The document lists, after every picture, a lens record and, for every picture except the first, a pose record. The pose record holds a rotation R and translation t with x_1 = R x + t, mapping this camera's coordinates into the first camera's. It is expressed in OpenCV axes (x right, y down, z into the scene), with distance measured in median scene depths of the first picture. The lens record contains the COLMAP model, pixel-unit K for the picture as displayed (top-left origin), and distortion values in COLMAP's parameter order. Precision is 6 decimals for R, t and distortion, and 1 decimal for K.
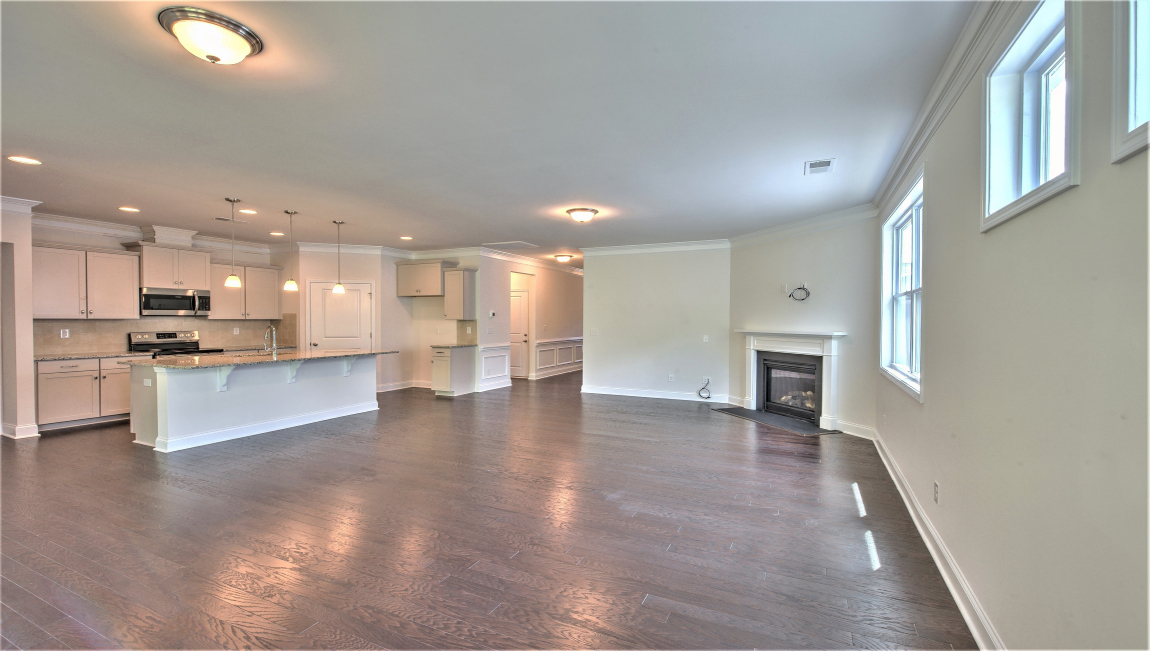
lens RADIAL K [[493.0, 0, 575.0], [0, 493.0, 325.5], [0, 0, 1]] dist [-0.003988, -0.000850]
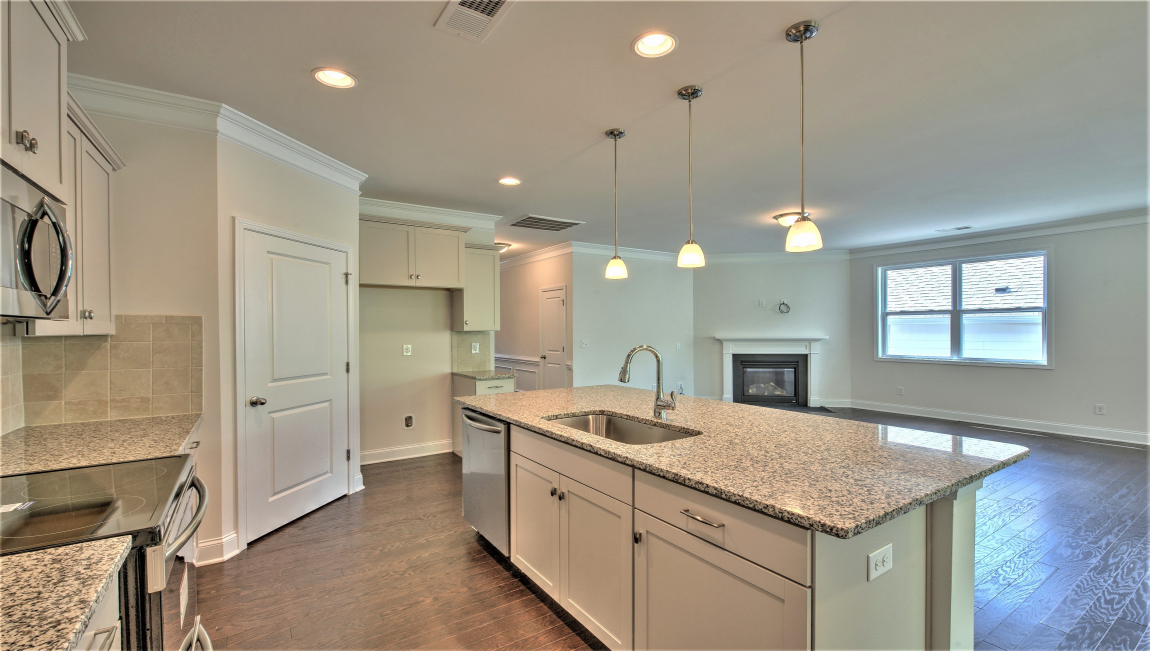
lens RADIAL K [[498.4, 0, 585.9], [0, 498.4, 332.6], [0, 0, 1]] dist [0.003090, -0.000658]
pose [[0.501483, -0.011880, 0.865086, -0.833454], [0.017268, 0.999844, 0.003720, -0.011392], [-0.864995, 0.013073, 0.501610, 0.698087]]
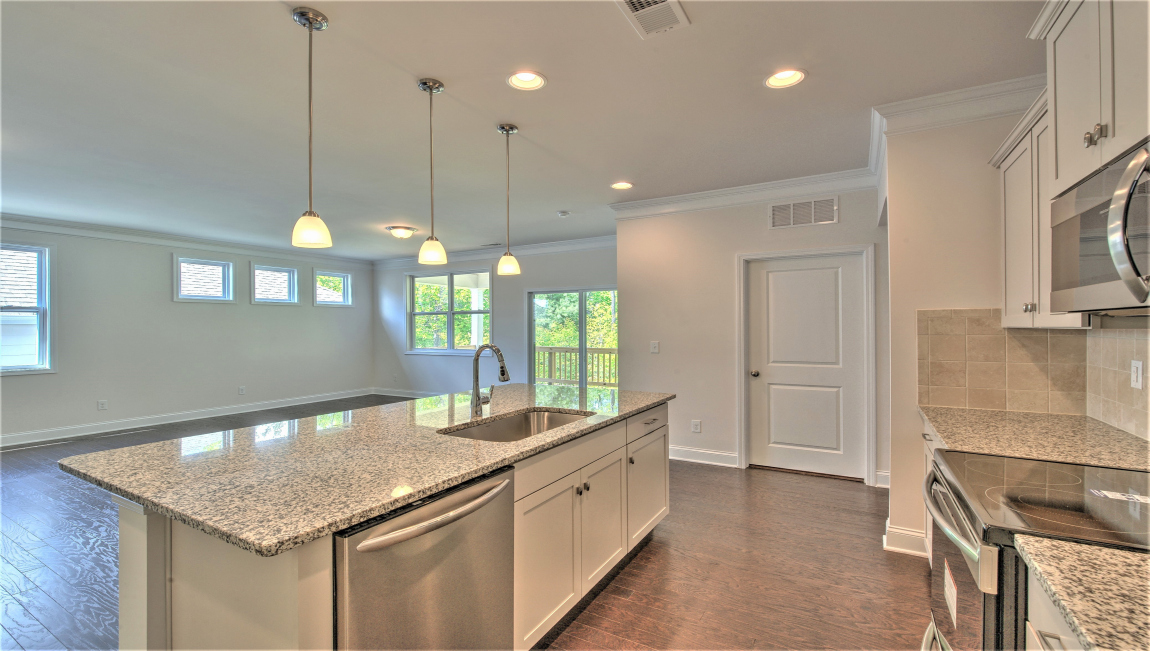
lens RADIAL K [[488.7, 0, 564.3], [0, 488.7, 325.9], [0, 0, 1]] dist [0.000131, -0.000311]
pose [[-0.996349, 0.000375, 0.085378, -0.595588], [0.001277, 0.999944, 0.010506, -0.016219], [-0.085369, 0.010577, -0.996293, 1.165416]]
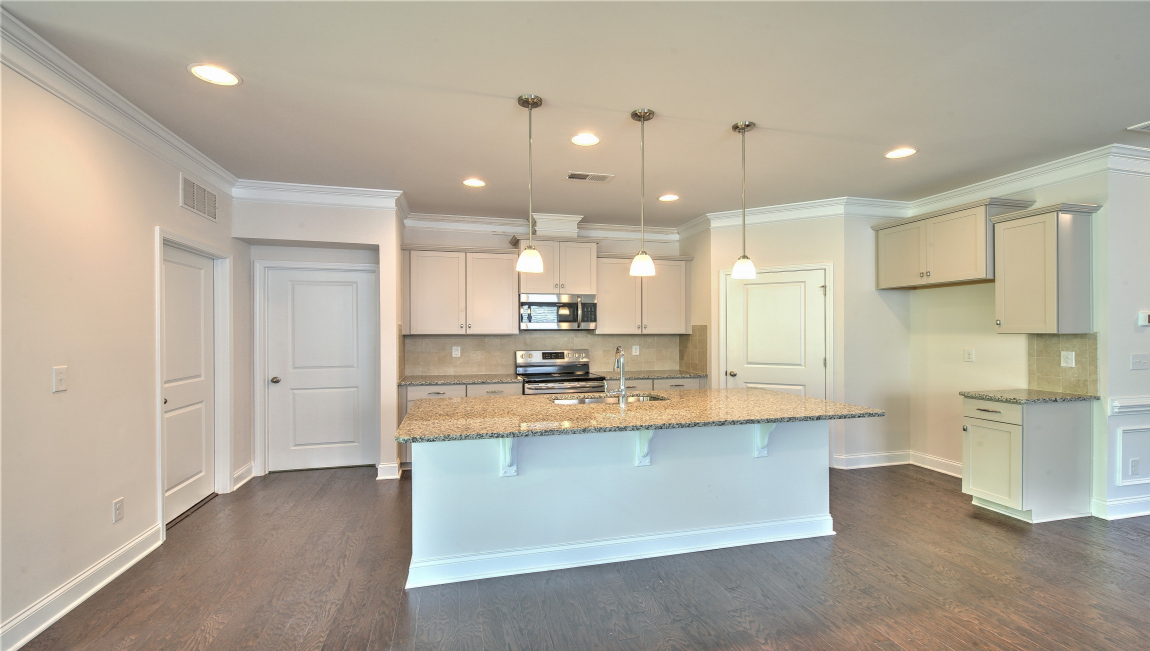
lens RADIAL K [[498.4, 0, 585.9], [0, 498.4, 332.6], [0, 0, 1]] dist [0.003090, -0.000658]
pose [[0.648498, -0.005371, -0.761197, -0.195013], [-0.005037, 0.999923, -0.011347, -0.006739], [0.761199, 0.011193, 0.648421, 0.519974]]
